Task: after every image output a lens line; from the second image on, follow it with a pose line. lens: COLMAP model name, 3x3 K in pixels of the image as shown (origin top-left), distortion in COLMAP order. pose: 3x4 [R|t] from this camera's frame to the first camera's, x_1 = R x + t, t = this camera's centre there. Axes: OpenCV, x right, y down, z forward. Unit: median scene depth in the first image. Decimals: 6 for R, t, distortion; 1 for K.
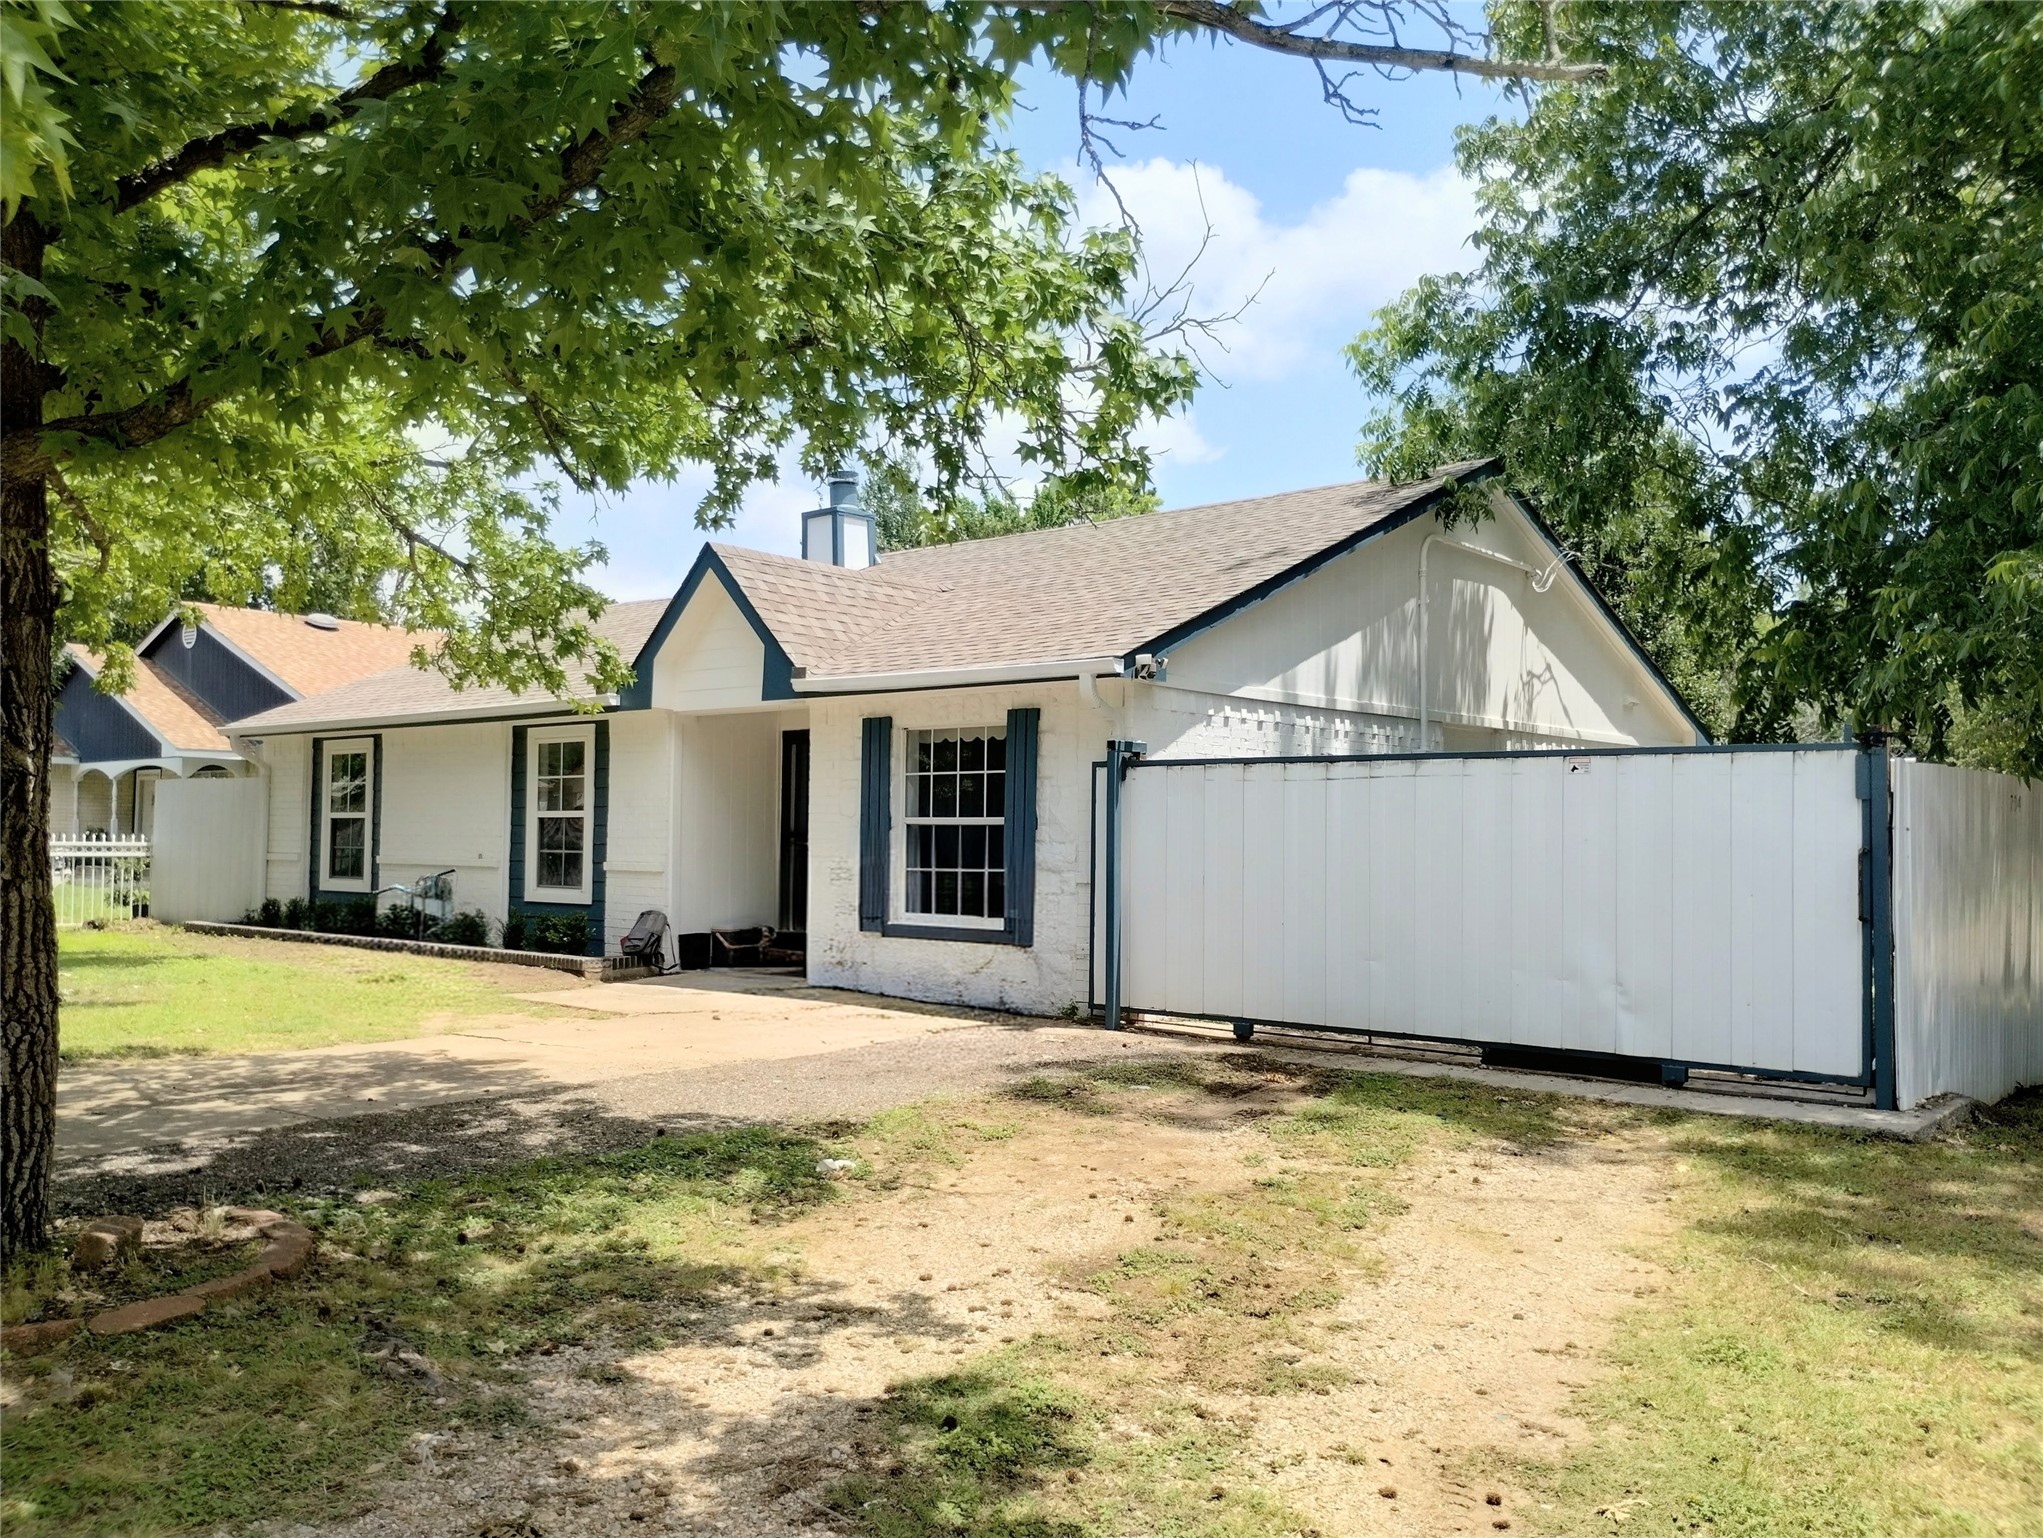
lens RADIAL K [[1710.0, 0, 1025.2], [0, 1710.0, 762.3], [0, 0, 1]] dist [0.032638, -0.003777]
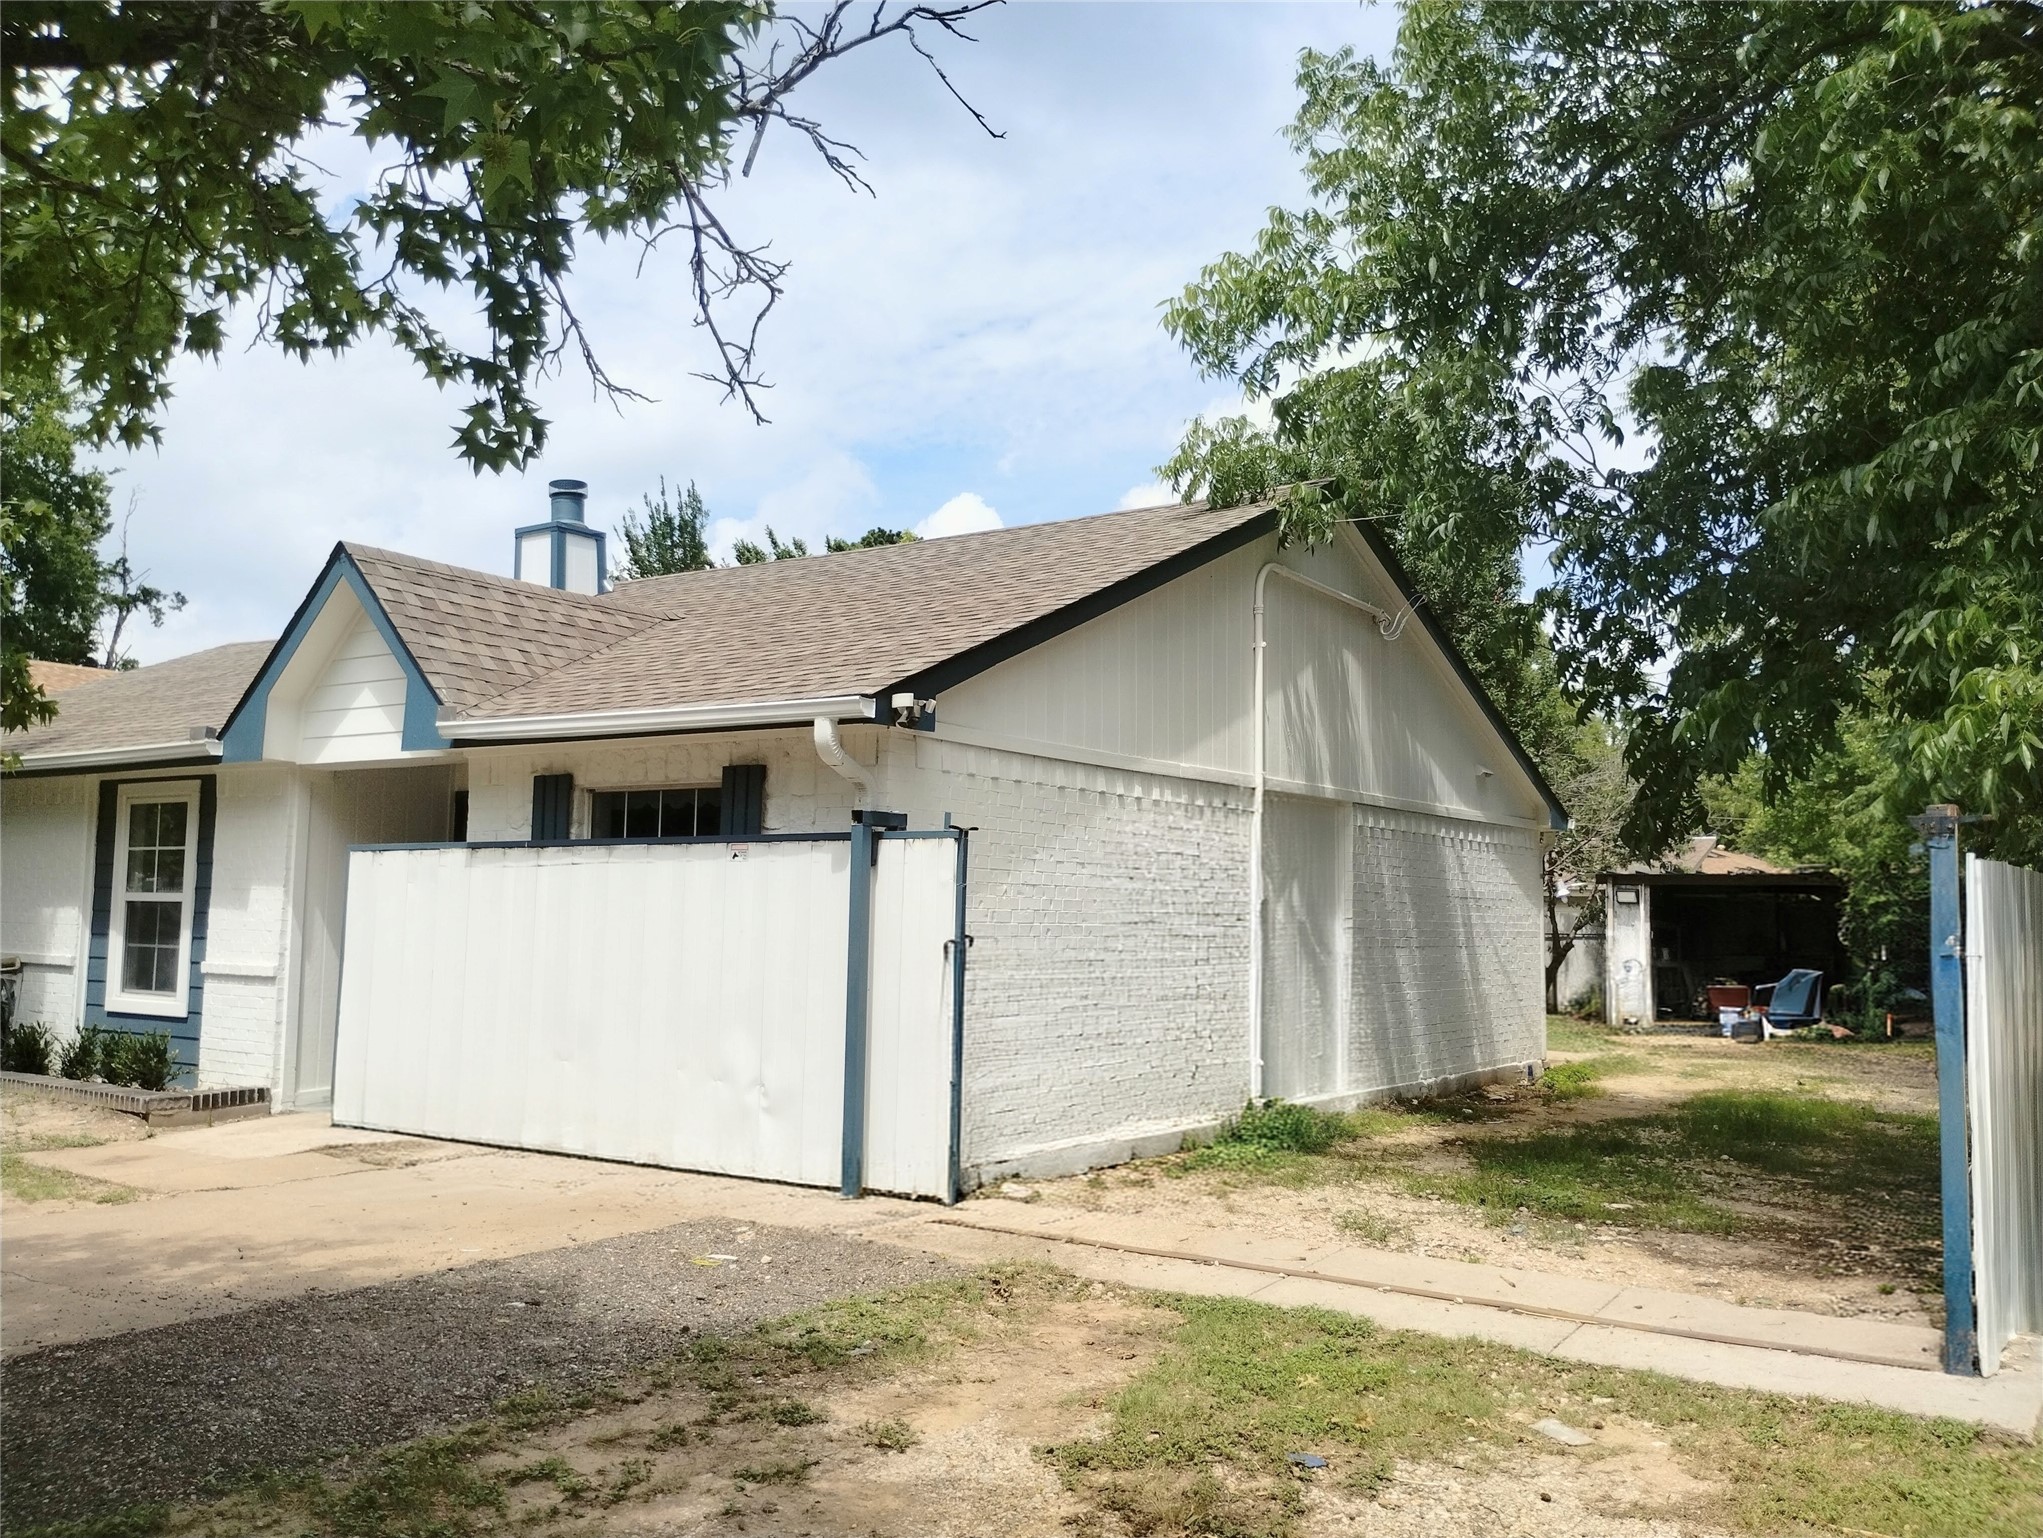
lens RADIAL K [[1710.0, 0, 1025.2], [0, 1710.0, 762.3], [0, 0, 1]] dist [0.032638, -0.003777]
pose [[0.993340, 0.013295, 0.114453, 0.032408], [-0.009121, 0.999277, -0.036918, -0.006086], [-0.114861, 0.035628, 0.992742, 0.231440]]
